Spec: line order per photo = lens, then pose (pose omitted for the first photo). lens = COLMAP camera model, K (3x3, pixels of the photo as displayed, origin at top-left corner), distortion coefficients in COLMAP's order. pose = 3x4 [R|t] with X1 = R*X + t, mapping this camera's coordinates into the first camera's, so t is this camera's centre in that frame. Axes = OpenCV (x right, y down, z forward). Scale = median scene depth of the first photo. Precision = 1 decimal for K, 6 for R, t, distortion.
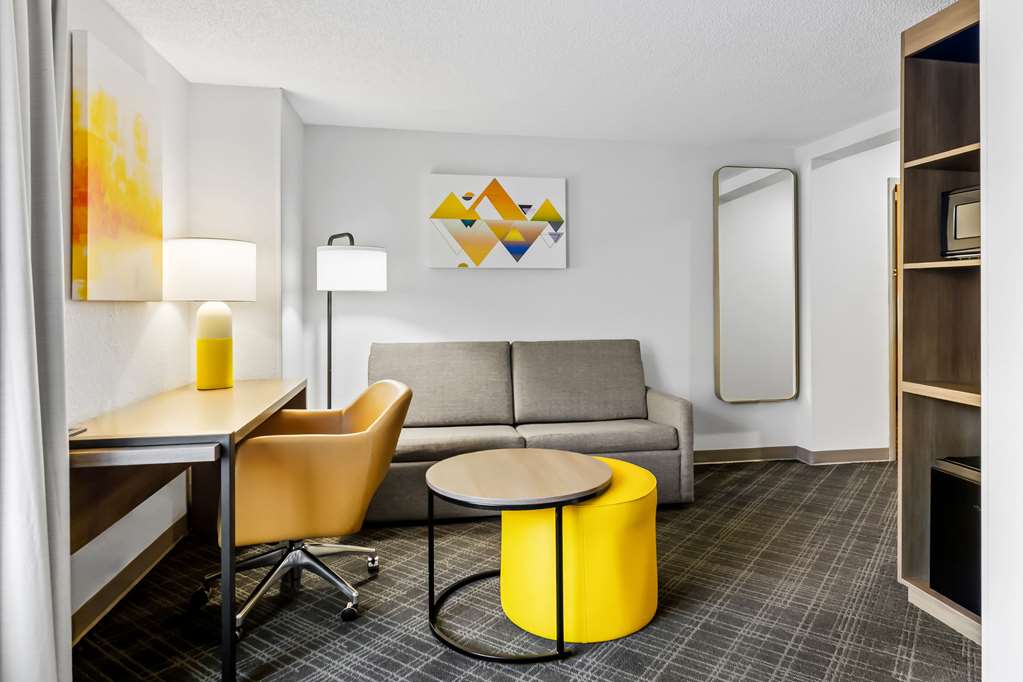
lens RADIAL K [[580.6, 0, 518.9], [0, 580.6, 313.9], [0, 0, 1]] dist [-0.007974, -0.002429]
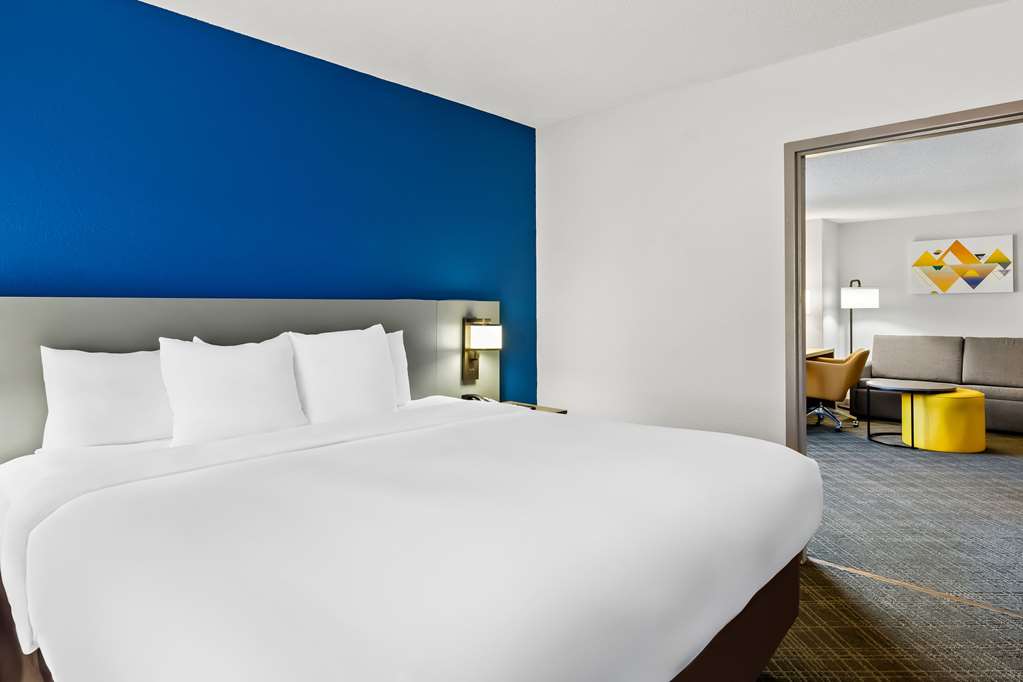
lens RADIAL K [[580.6, 0, 518.9], [0, 580.6, 313.9], [0, 0, 1]] dist [-0.007974, -0.002429]
pose [[0.614123, 0.003440, -0.789203, 0.500123], [-0.008038, 0.999966, -0.001897, -0.006333], [0.789169, 0.007509, 0.614130, -1.025497]]
